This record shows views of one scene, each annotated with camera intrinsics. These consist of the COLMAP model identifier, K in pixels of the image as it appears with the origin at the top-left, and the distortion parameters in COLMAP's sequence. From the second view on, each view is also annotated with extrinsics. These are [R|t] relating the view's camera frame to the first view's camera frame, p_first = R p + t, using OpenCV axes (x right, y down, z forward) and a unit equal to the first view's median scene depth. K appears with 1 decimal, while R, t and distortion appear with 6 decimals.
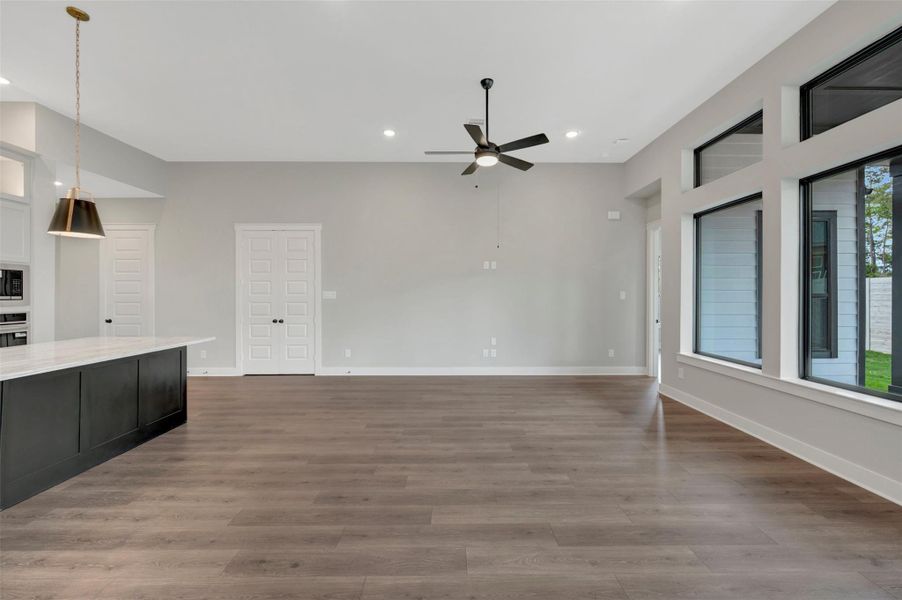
lens RADIAL K [[355.0, 0, 453.9], [0, 355.0, 296.4], [0, 0, 1]] dist [0.001307, 0.000315]
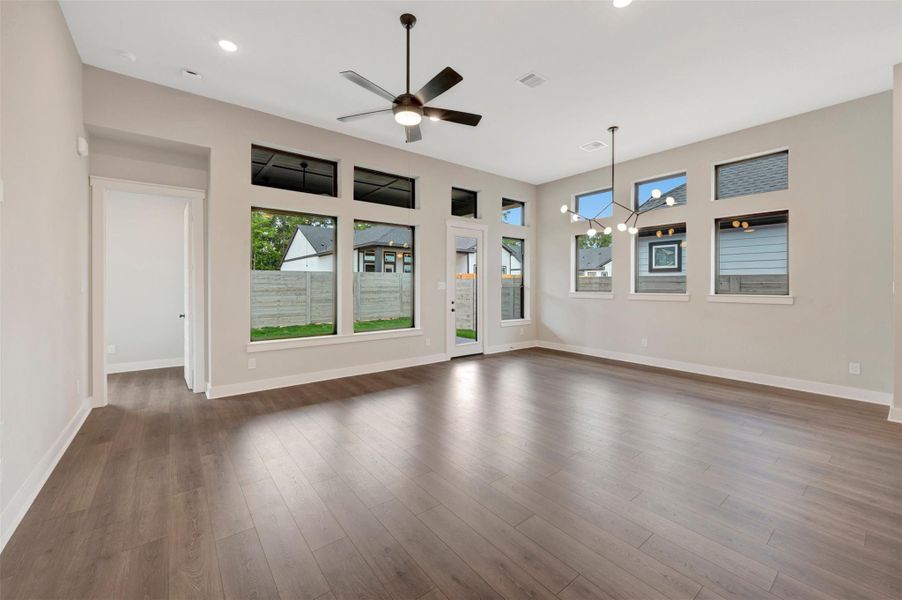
lens RADIAL K [[359.8, 0, 451.3], [0, 359.8, 285.5], [0, 0, 1]] dist [0.000226, -0.000150]
pose [[-0.606288, -0.000661, 0.795245, -0.634314], [0.002401, 0.999994, 0.002662, -0.006019], [-0.795241, 0.003524, -0.606283, 1.461068]]
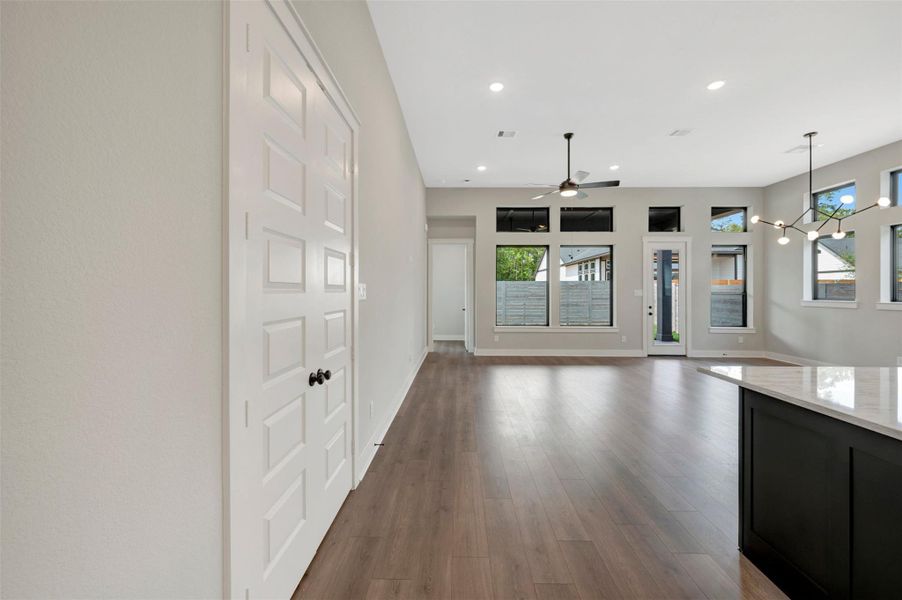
lens RADIAL K [[357.5, 0, 453.5], [0, 357.5, 292.7], [0, 0, 1]] dist [-0.000139, 0.000338]
pose [[0.028355, -0.000901, 0.999598, -1.324077], [0.001230, 0.999999, 0.000866, -0.003912], [-0.999597, 0.001205, 0.028356, 1.445828]]
